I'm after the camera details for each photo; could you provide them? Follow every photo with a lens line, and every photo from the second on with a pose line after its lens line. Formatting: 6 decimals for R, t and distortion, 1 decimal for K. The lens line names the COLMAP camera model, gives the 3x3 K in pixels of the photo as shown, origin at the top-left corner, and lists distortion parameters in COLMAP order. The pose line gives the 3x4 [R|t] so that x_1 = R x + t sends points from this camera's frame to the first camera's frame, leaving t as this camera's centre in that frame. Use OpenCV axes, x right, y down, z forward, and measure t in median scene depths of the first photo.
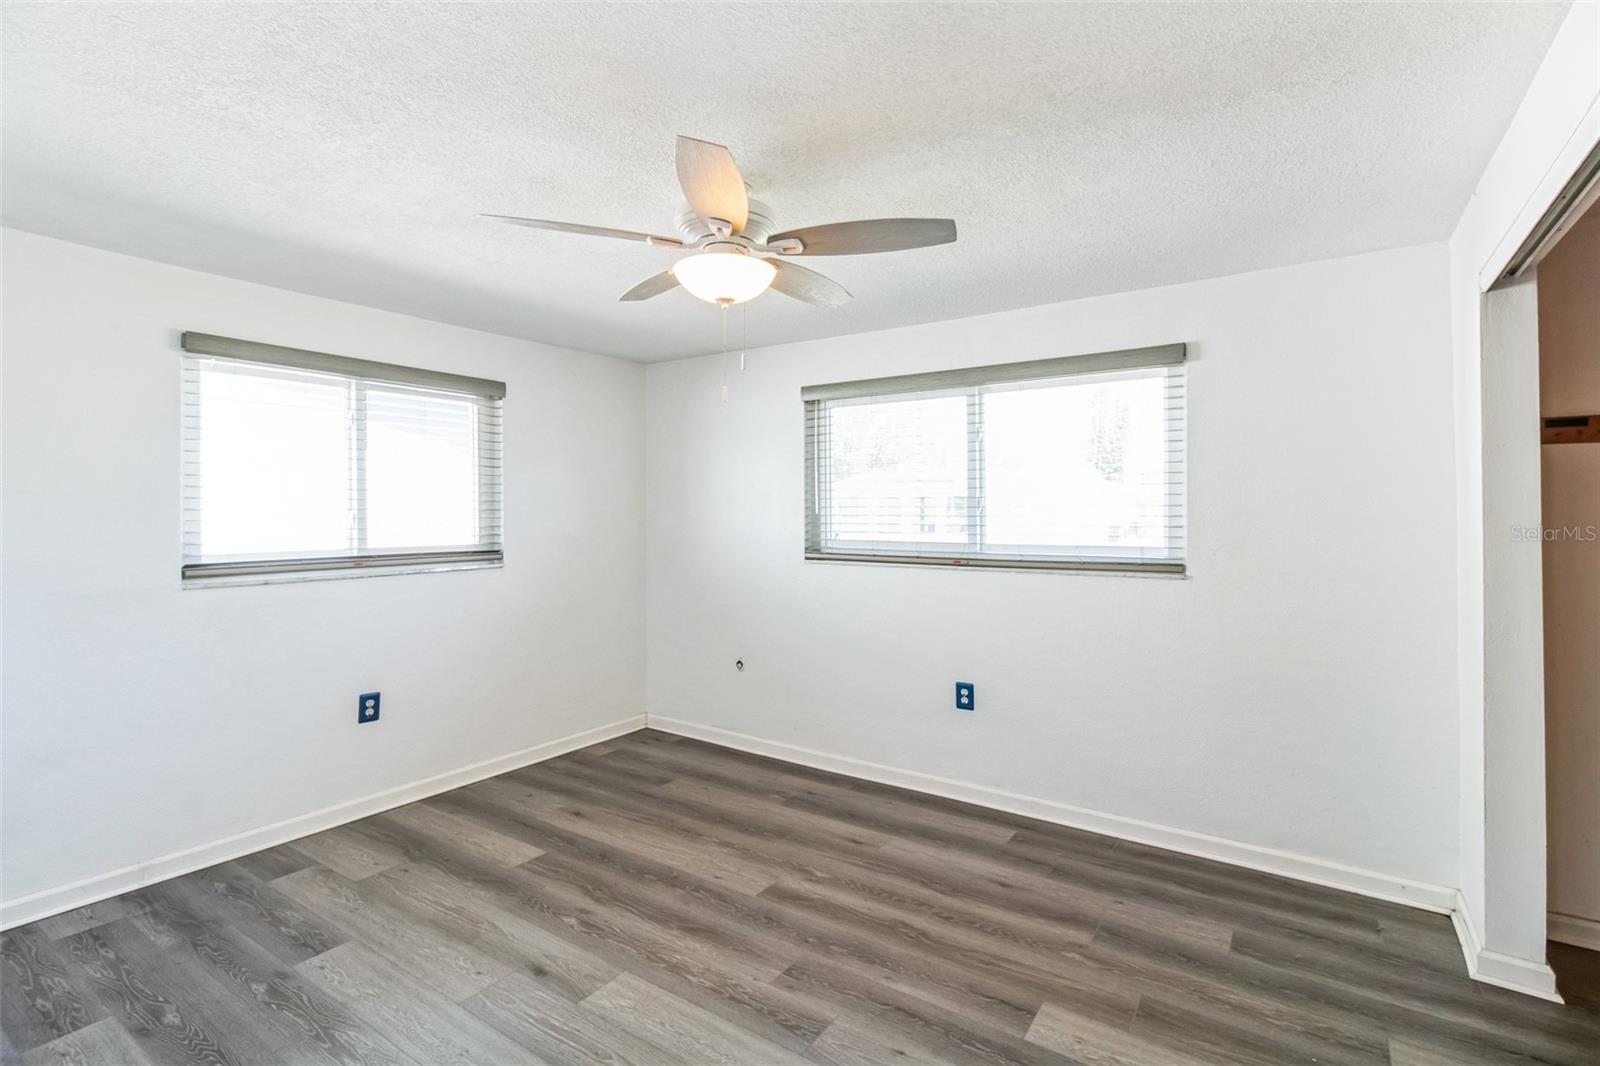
lens RADIAL K [[736.6, 0, 806.5], [0, 736.6, 531.4], [0, 0, 1]] dist [0.020850, -0.007427]
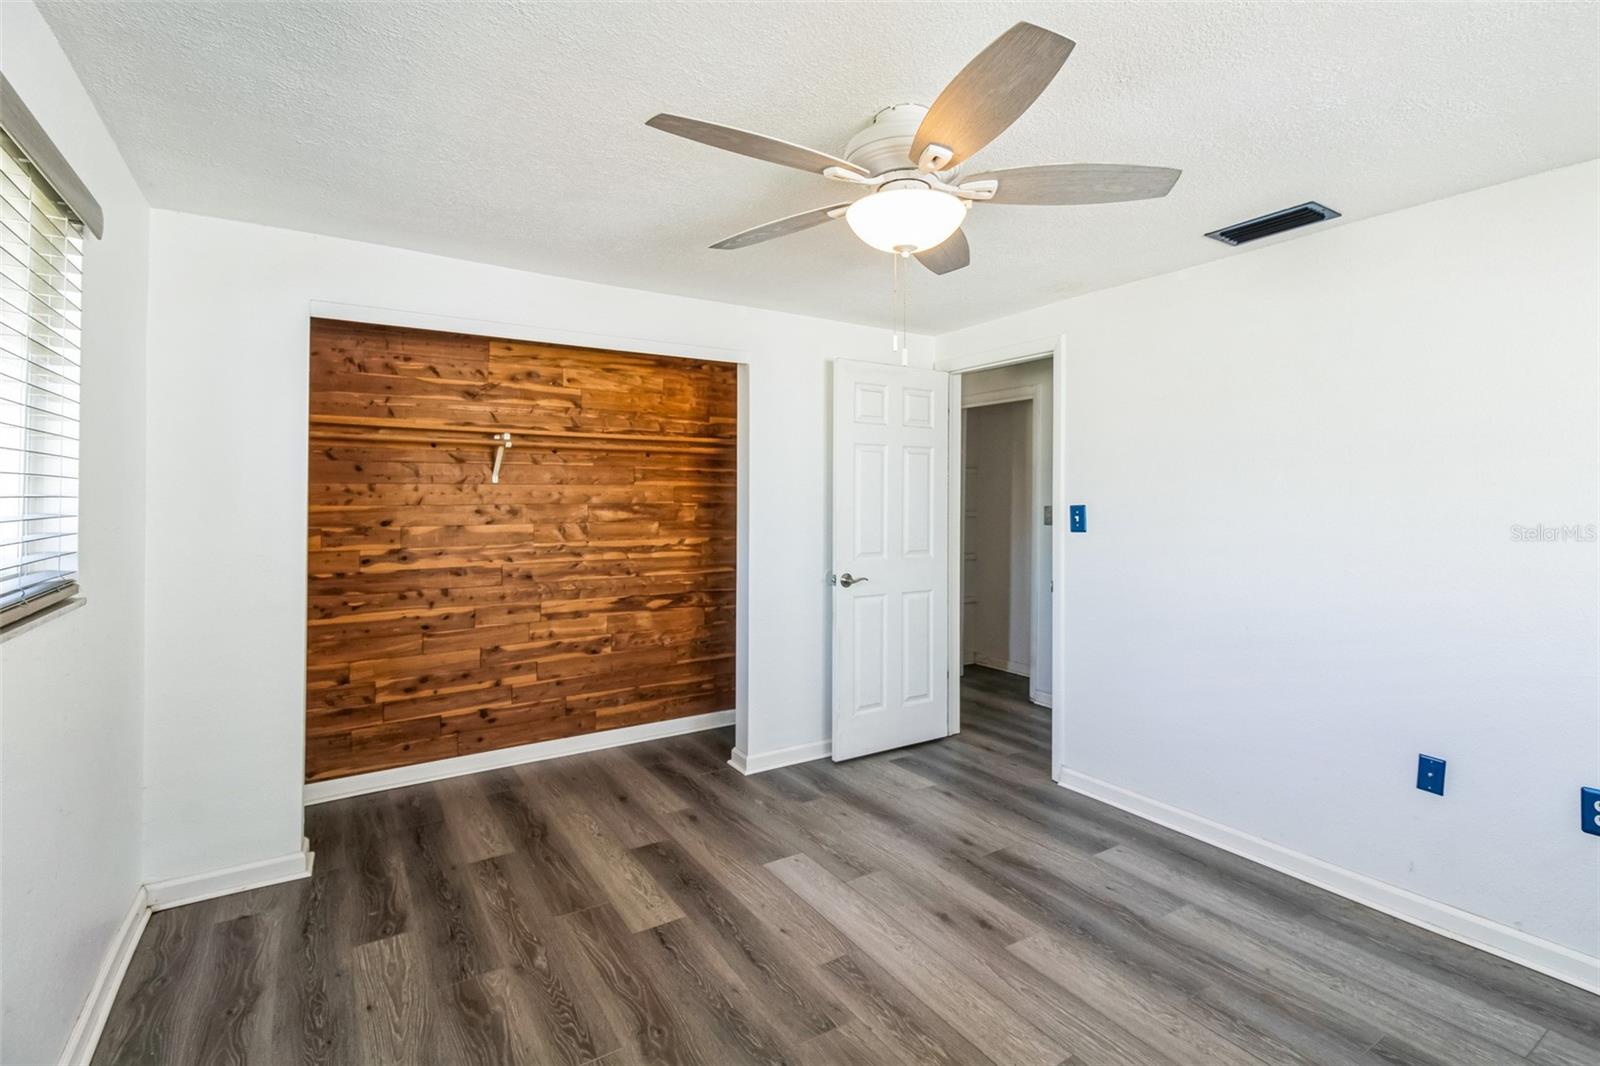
lens RADIAL K [[739.6, 0, 808.7], [0, 739.6, 525.2], [0, 0, 1]] dist [0.017781, -0.014690]
pose [[-0.915627, -0.016742, 0.401679, -0.348246], [0.004793, 0.998607, 0.052548, -0.037799], [-0.402000, 0.050040, -0.914272, 1.810647]]
